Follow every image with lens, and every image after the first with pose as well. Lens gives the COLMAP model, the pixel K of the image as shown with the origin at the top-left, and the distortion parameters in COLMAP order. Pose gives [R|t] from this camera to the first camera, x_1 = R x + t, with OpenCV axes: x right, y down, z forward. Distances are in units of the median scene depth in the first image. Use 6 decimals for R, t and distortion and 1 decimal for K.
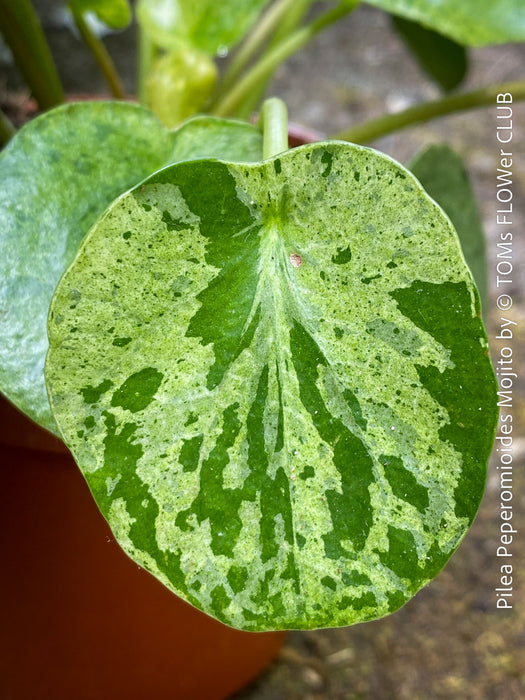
lens RADIAL K [[1181.5, 0, 262.5], [0, 1181.5, 350.0], [0, 0, 1]] dist [0.162366, -0.020382]
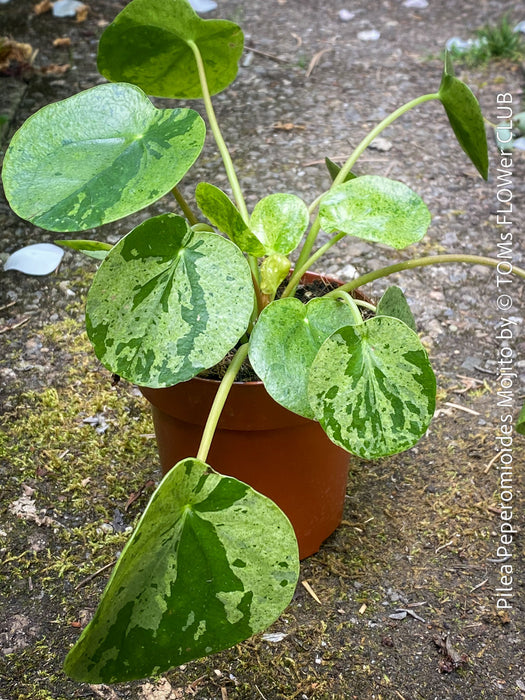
lens RADIAL K [[1091.0, 0, 262.5], [0, 1091.0, 350.0], [0, 0, 1]] dist [0.038638, -0.046501]
pose [[0.988027, -0.136832, 0.071274, -0.513183], [0.138733, 0.990076, -0.022415, -0.045539], [-0.067499, 0.032035, 0.997205, -2.142357]]
